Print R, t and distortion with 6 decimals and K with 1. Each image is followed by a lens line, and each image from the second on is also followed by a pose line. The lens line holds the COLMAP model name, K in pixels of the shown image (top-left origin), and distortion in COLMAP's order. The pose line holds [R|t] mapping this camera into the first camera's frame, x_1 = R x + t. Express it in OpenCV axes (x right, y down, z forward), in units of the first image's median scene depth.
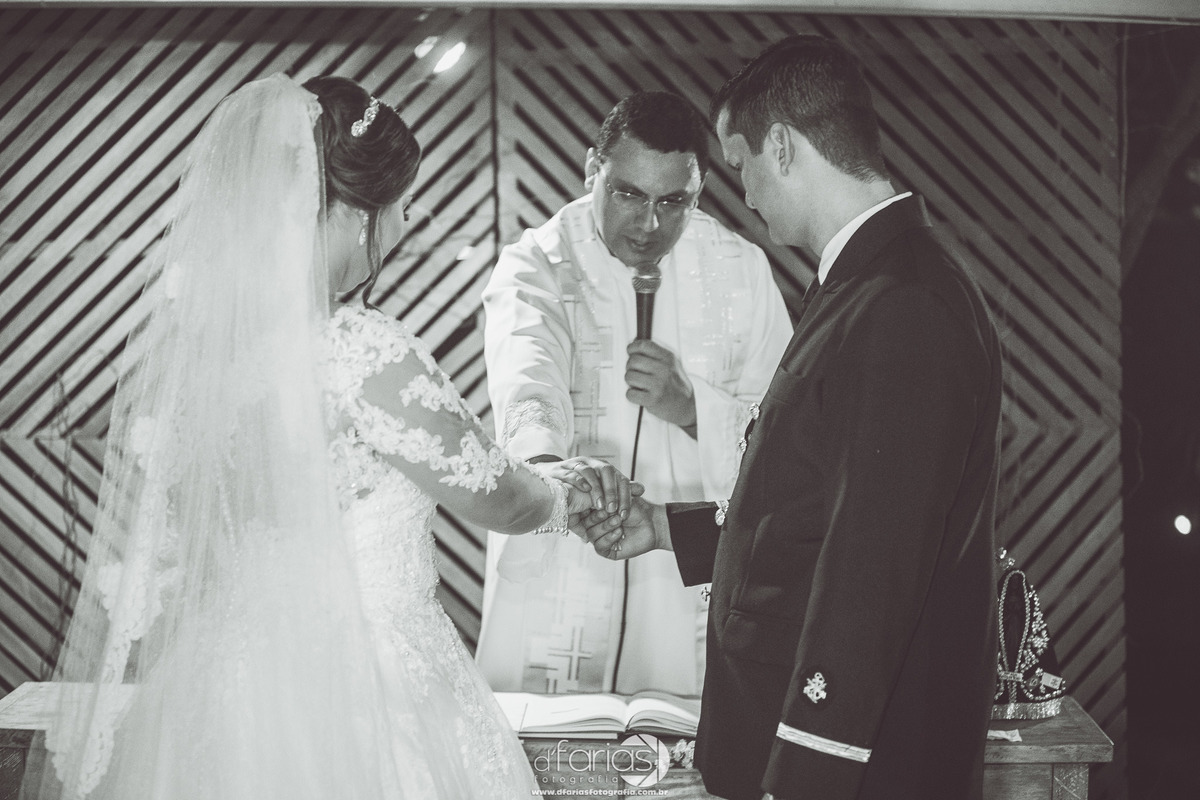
lens RADIAL K [[2456.0, 0, 599.3], [0, 2456.0, 397.7], [0, 0, 1]] dist [-0.254080, -0.407491]
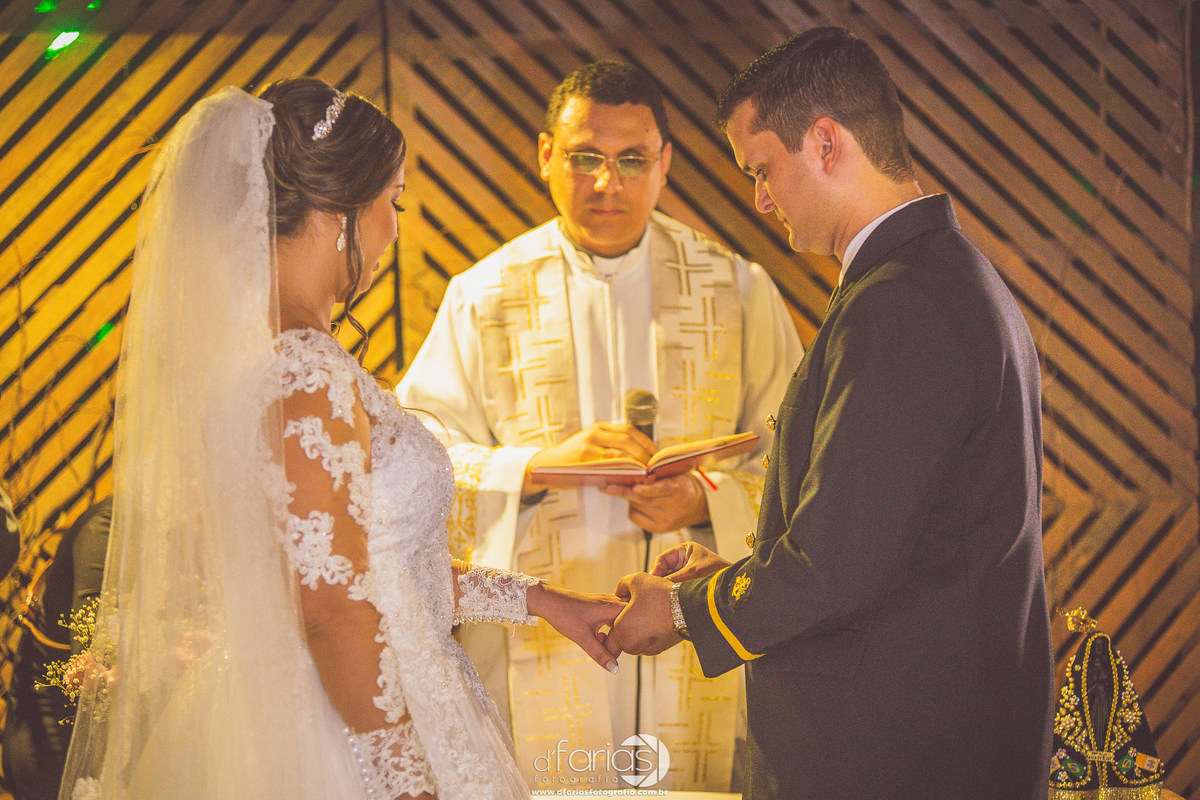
lens RADIAL K [[4122.6, 0, 600.0], [0, 4122.6, 400.0], [0, 0, 1]] dist [0.053398, 2.345332]
pose [[0.995984, -0.028735, 0.084792, -0.090739], [0.032939, 0.998275, -0.048609, 0.039652], [-0.083249, 0.051207, 0.995212, -0.316953]]
